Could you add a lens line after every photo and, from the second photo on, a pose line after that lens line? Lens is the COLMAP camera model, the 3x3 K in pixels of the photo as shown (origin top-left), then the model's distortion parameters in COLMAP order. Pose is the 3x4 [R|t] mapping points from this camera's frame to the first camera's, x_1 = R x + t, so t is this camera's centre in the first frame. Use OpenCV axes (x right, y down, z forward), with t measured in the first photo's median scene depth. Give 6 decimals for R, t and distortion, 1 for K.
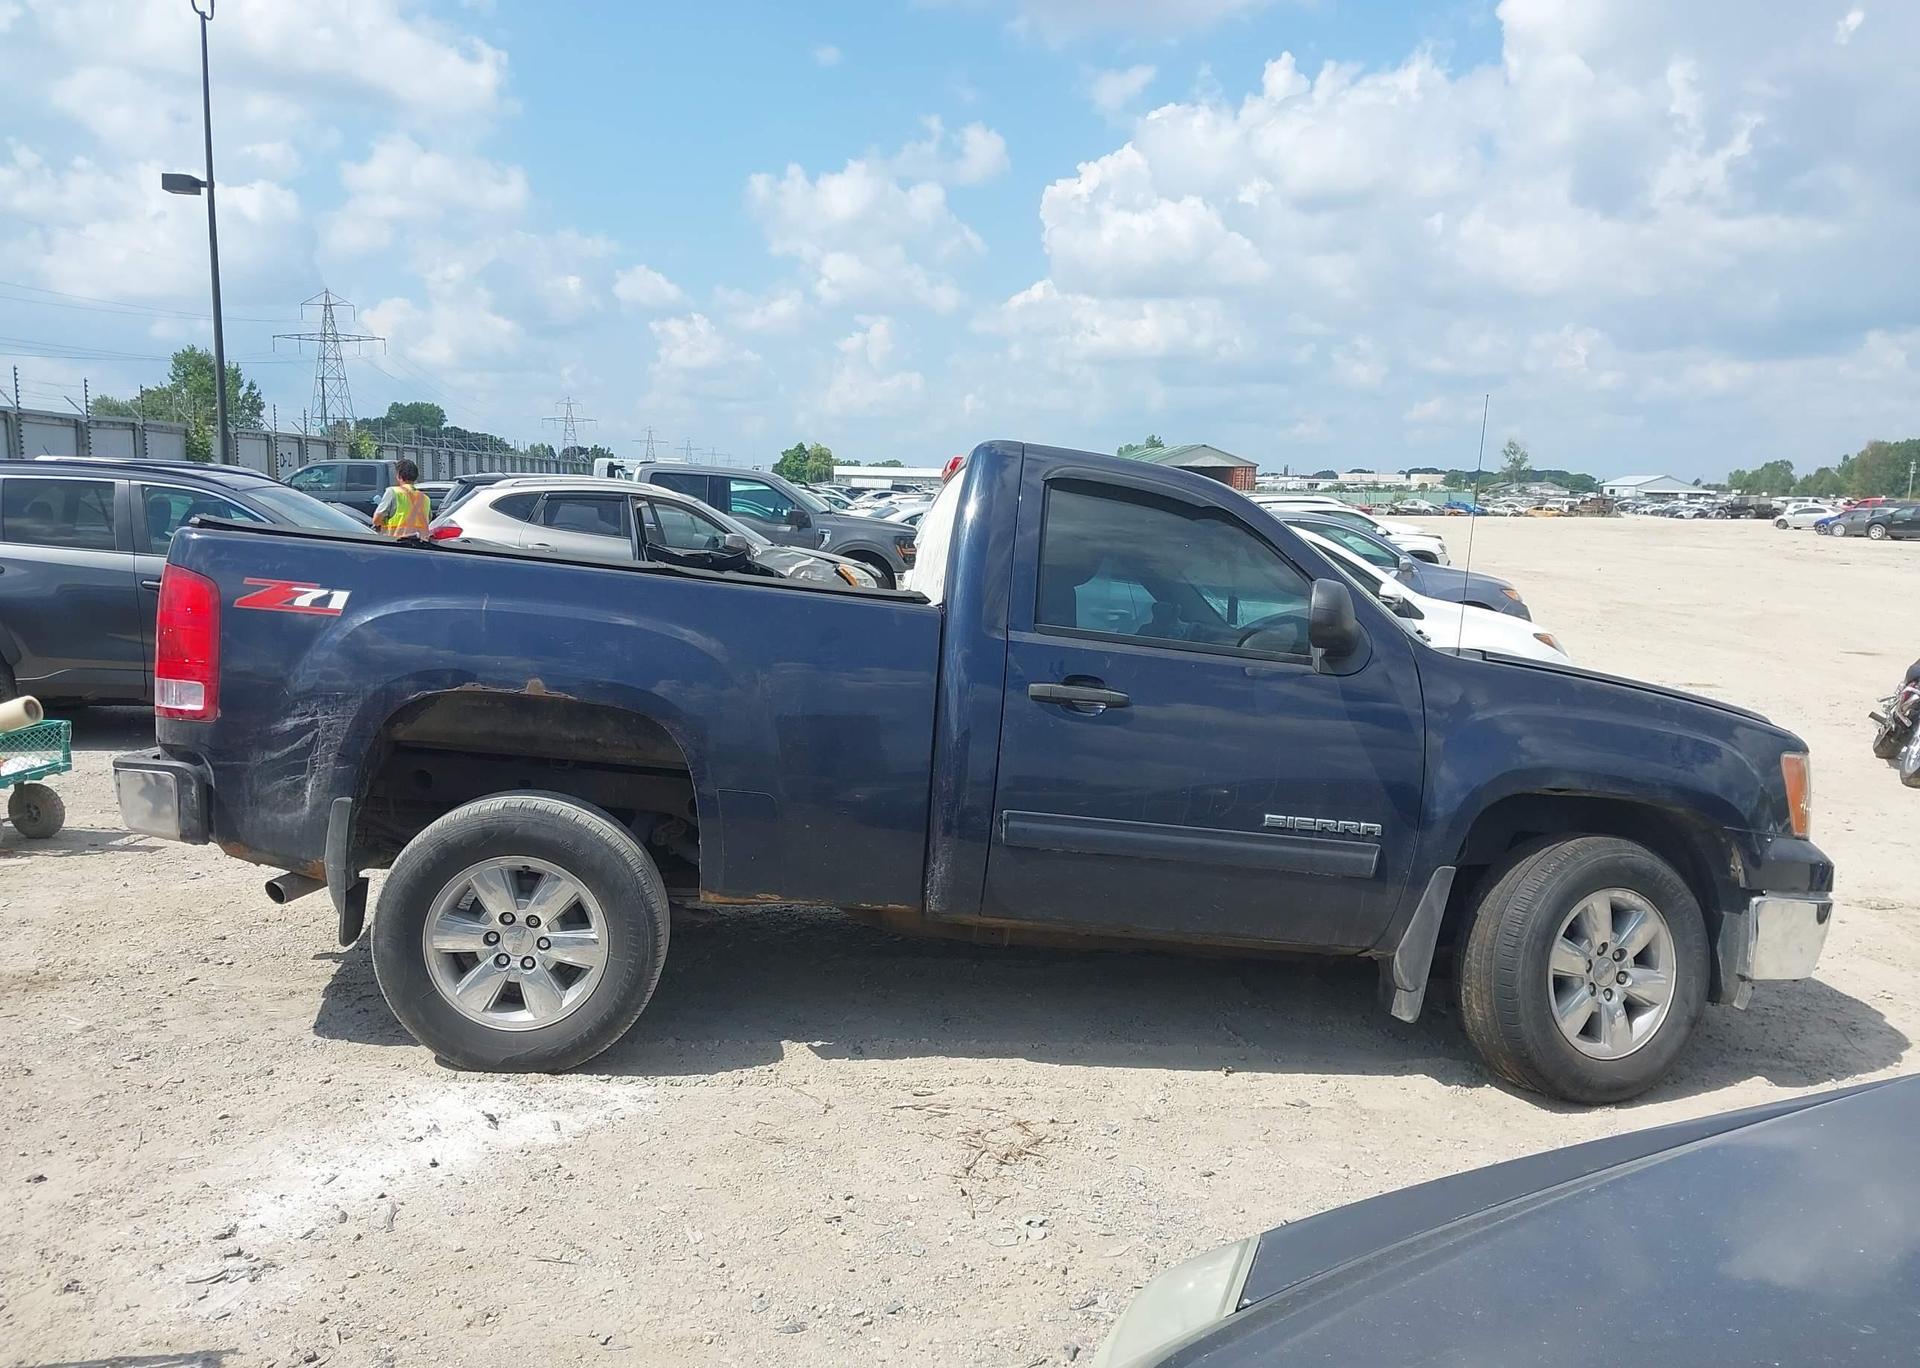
lens RADIAL K [[1560.0, 0, 957.7], [0, 1560.0, 651.6], [0, 0, 1]] dist [-0.009067, -0.003770]
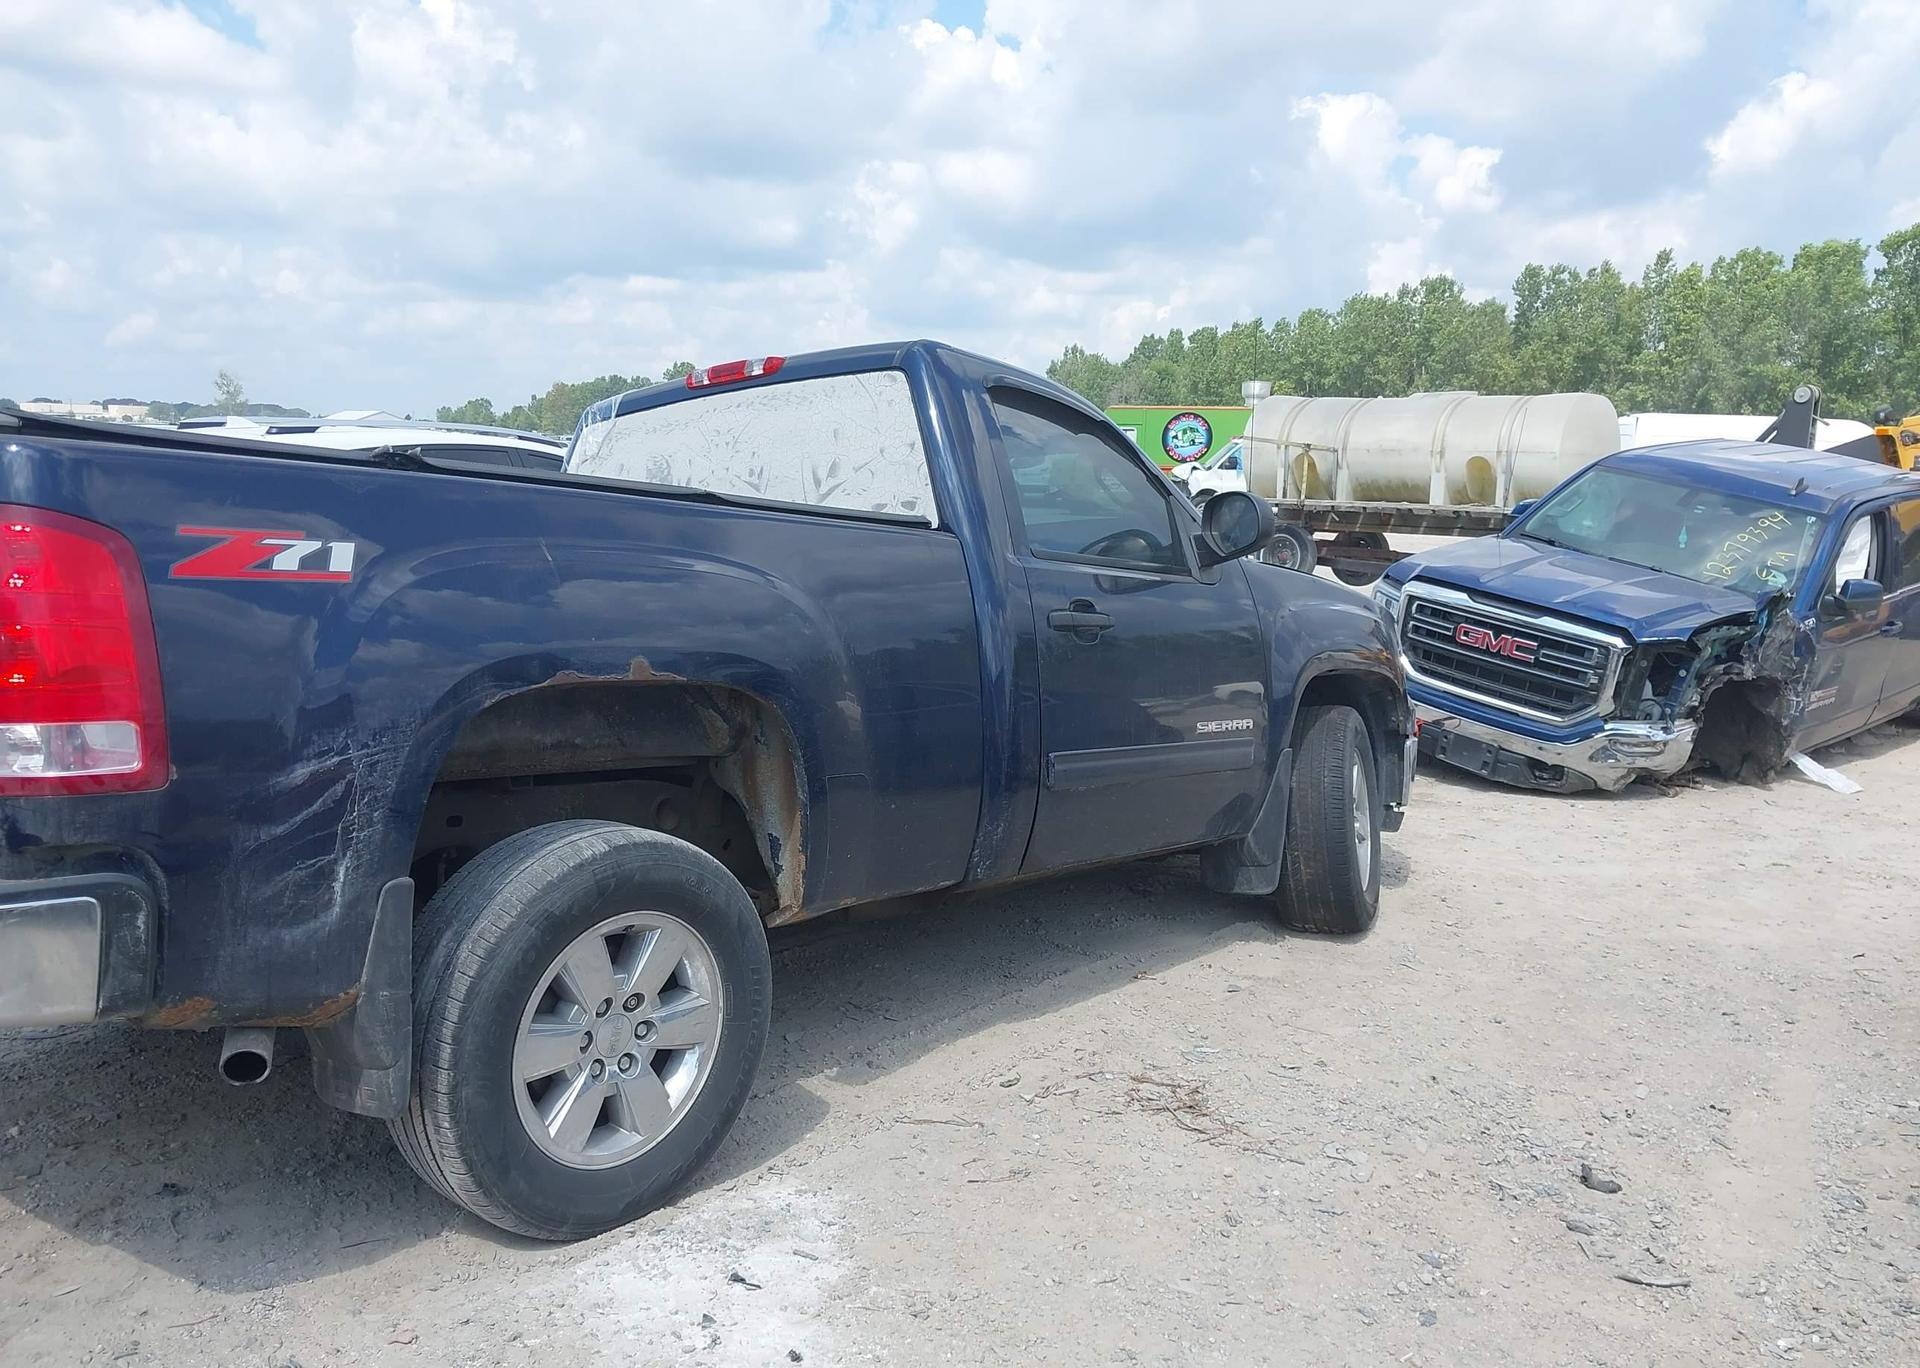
lens RADIAL K [[1544.8, 0, 965.5], [0, 1544.8, 682.3], [0, 0, 1]] dist [0.007109, -0.005612]
pose [[0.706875, -0.106800, 0.699230, -0.649957], [0.063562, 0.994127, 0.087585, -0.022186], [-0.704477, -0.017467, 0.709512, 0.410378]]
